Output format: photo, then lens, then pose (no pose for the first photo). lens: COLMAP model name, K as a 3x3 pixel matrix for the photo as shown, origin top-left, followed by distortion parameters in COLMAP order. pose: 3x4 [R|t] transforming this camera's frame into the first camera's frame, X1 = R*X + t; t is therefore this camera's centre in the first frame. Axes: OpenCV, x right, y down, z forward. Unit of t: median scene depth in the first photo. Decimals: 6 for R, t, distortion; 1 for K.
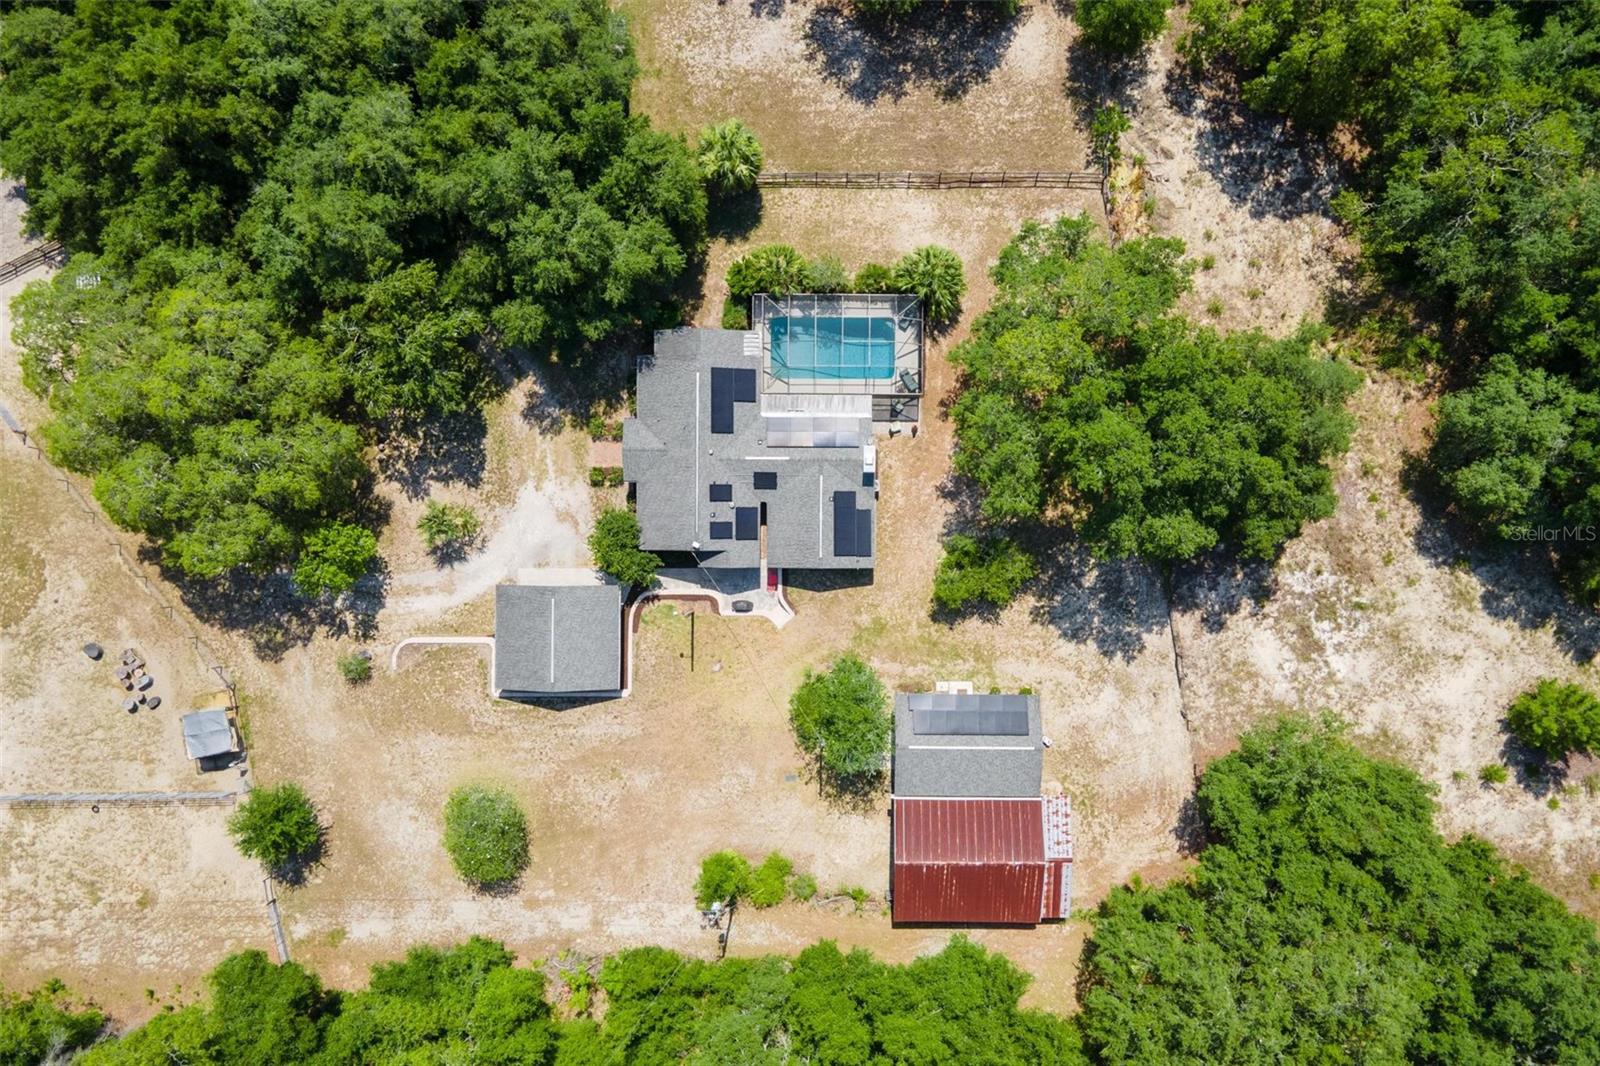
lens RADIAL K [[1084.0, 0, 800.0], [0, 1084.0, 533.0], [0, 0, 1]] dist [0.004326, 0.049246]
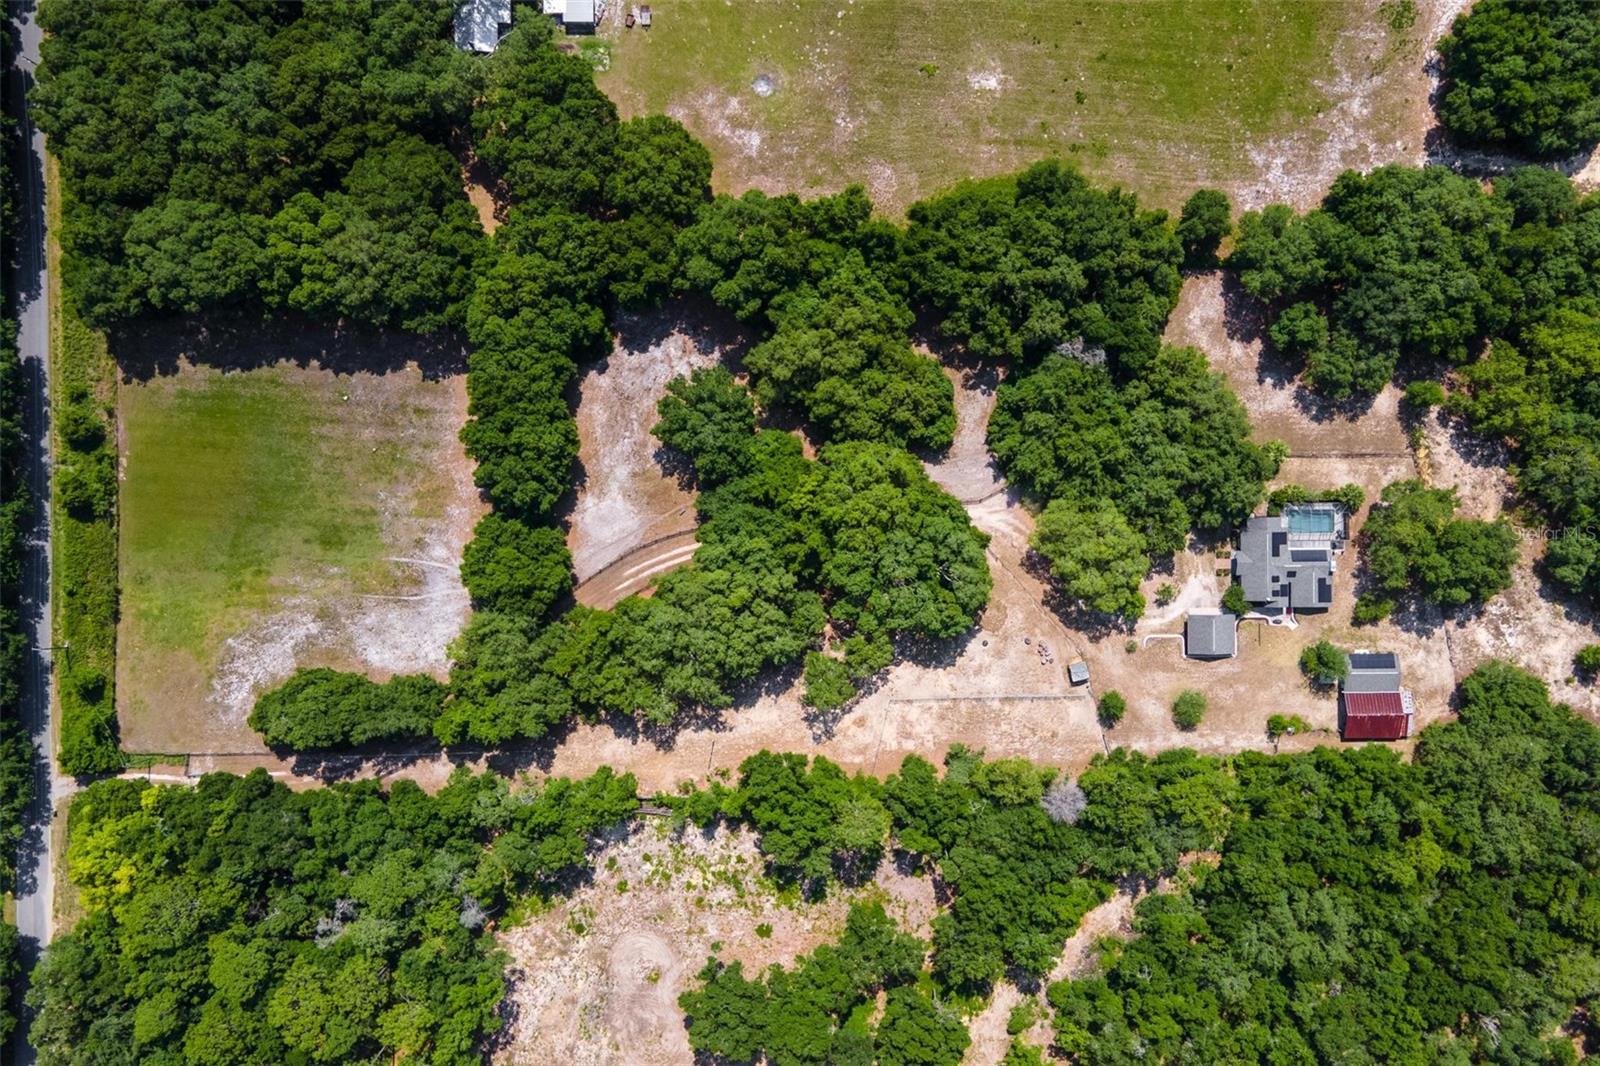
lens RADIAL K [[1189.3, 0, 800.0], [0, 1189.3, 533.0], [0, 0, 1]] dist [-0.002173, 0.055908]
pose [[0.999897, -0.014024, -0.002984, -1.210968], [0.014043, 0.999881, 0.006318, -0.182090], [0.002895, -0.006360, 0.999976, -1.898625]]
